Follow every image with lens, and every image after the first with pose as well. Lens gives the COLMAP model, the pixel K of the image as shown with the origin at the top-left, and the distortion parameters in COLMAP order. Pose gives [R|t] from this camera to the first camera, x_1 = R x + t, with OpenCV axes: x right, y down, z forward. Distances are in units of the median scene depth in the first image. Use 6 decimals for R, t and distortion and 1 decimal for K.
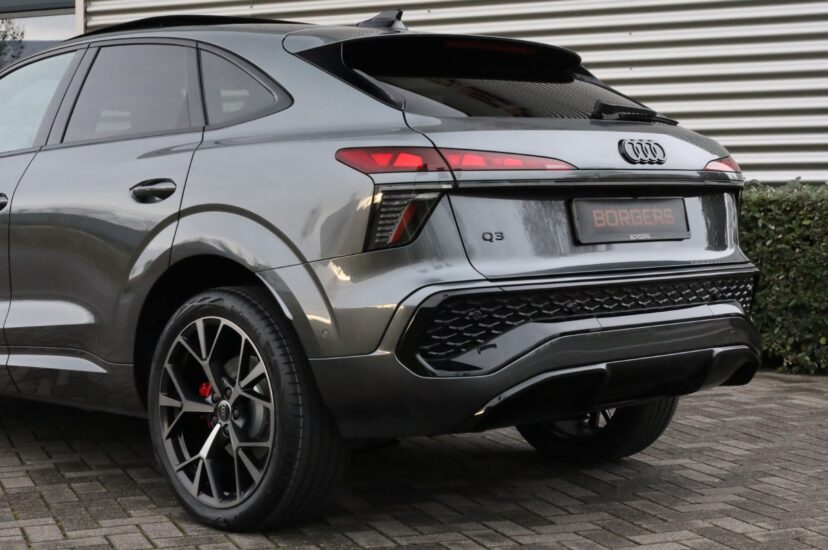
lens RADIAL K [[1456.4, 0, 414.0], [0, 1456.4, 275.0], [0, 0, 1]] dist [-0.010111, -0.058848]
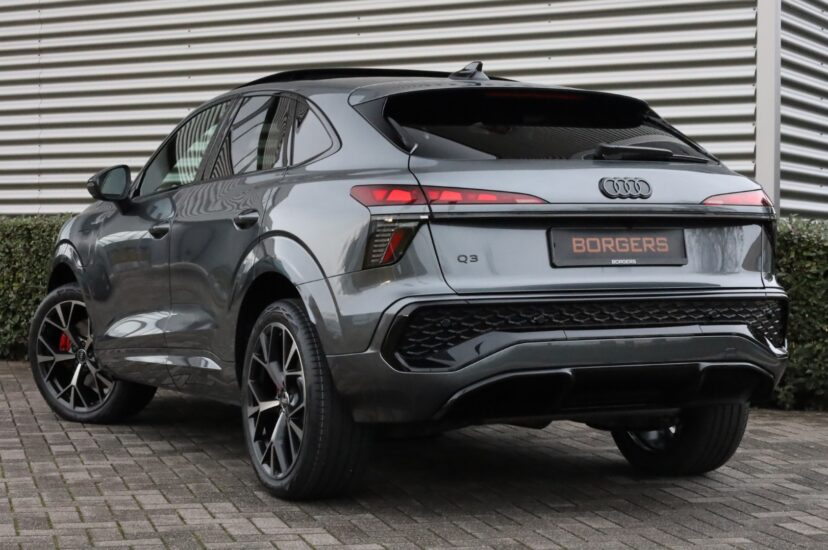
lens RADIAL K [[1735.5, 0, 414.0], [0, 1735.5, 275.0], [0, 0, 1]] dist [-0.025417, 0.052111]
pose [[0.952319, 0.015462, -0.304713, 0.420337], [-0.023630, 0.999453, -0.023136, 0.020044], [0.304189, 0.029234, 0.952163, -0.358635]]
